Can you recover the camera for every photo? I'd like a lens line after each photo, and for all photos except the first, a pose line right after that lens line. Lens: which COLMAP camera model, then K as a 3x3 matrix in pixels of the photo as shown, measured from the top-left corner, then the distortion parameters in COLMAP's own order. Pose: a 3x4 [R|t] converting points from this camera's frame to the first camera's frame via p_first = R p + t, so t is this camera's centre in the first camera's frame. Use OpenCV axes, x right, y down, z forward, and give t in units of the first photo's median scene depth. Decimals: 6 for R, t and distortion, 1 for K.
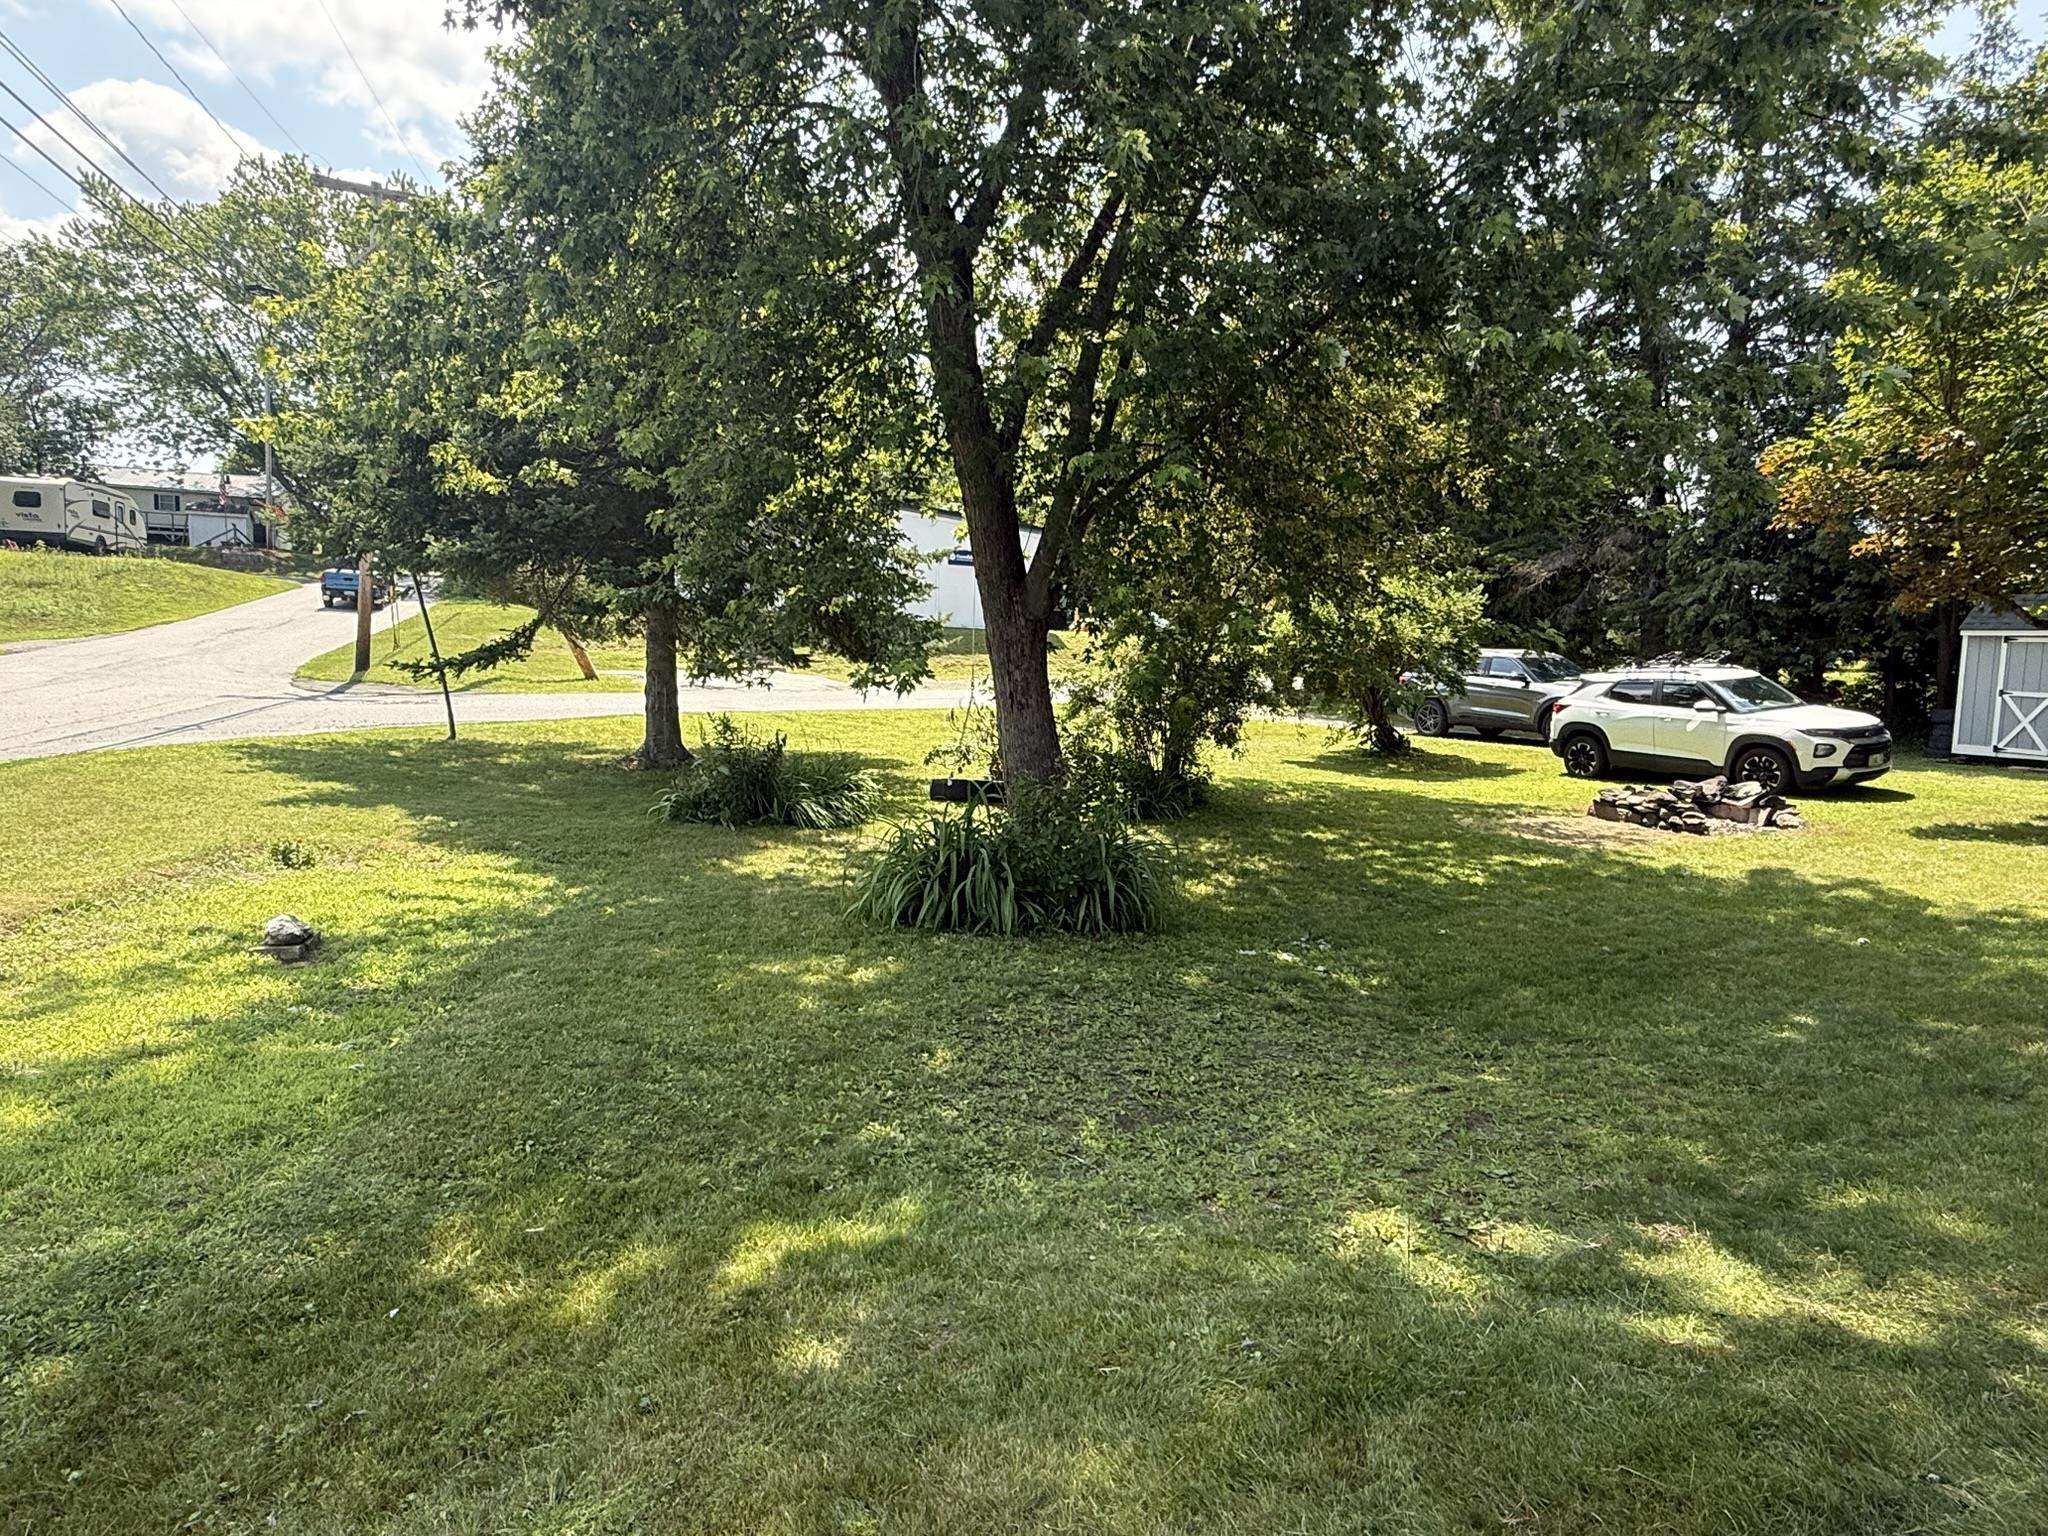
lens RADIAL K [[1221.3, 0, 1017.7], [0, 1221.3, 770.9], [0, 0, 1]] dist [0.002015, 0.000223]
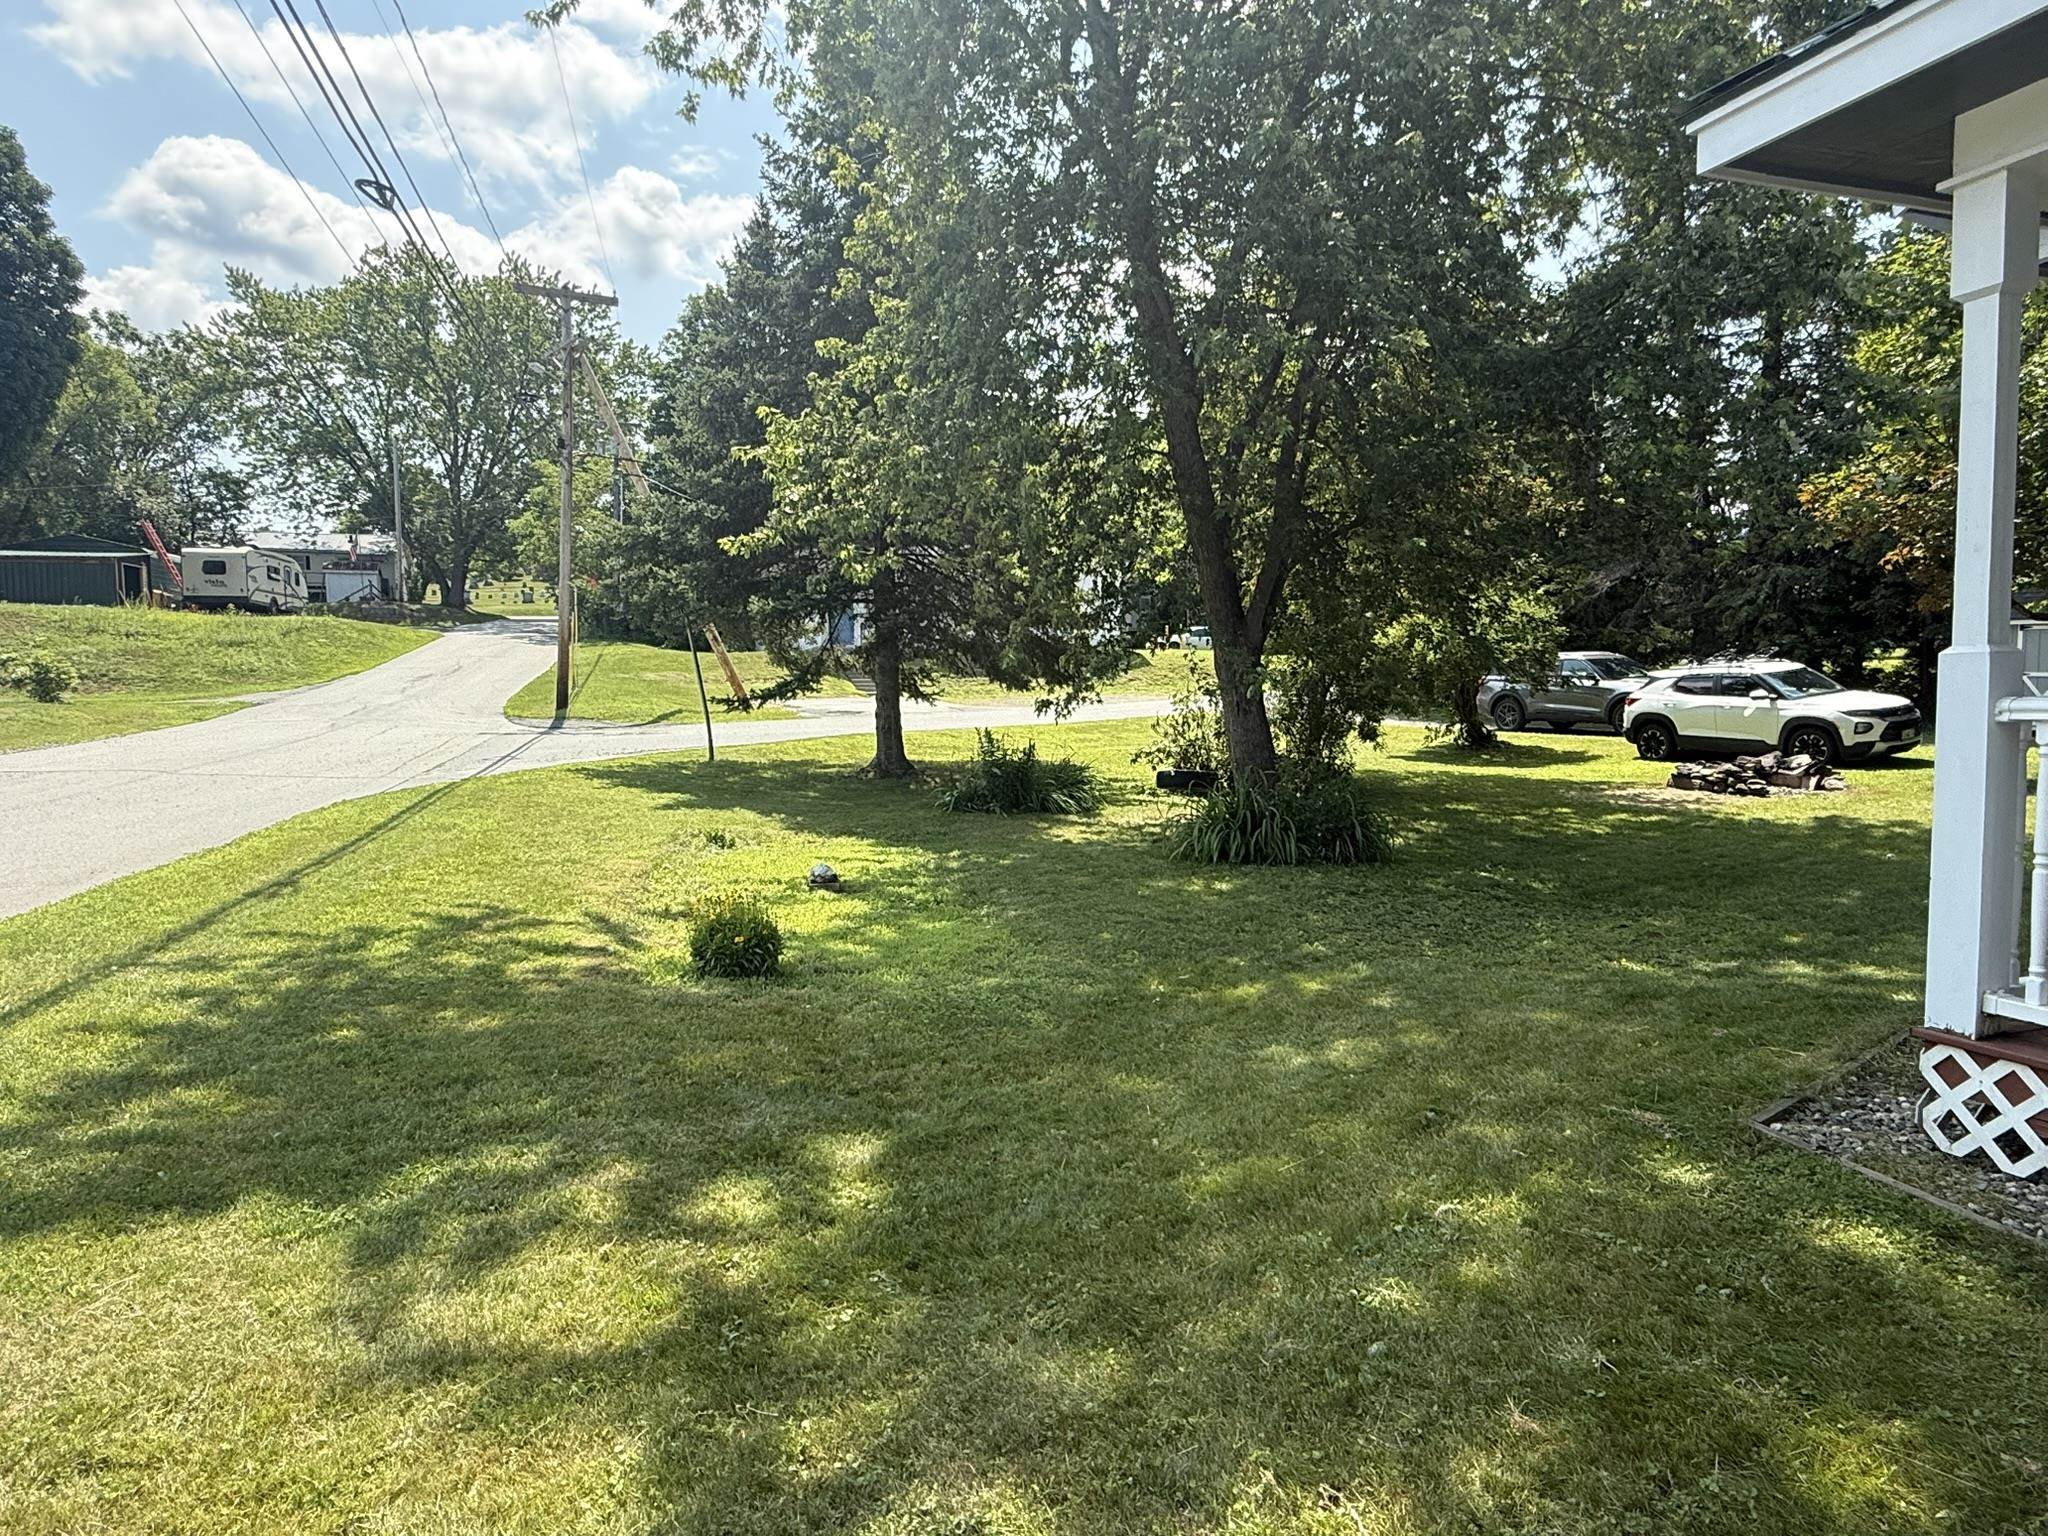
lens RADIAL K [[1221.3, 0, 1008.3], [0, 1221.3, 770.6], [0, 0, 1]] dist [0.002015, 0.000223]
pose [[0.998797, -0.035182, -0.034160, -0.112549], [0.034669, 0.999279, -0.015493, 0.012035], [0.034681, 0.014290, 0.999296, -0.184602]]
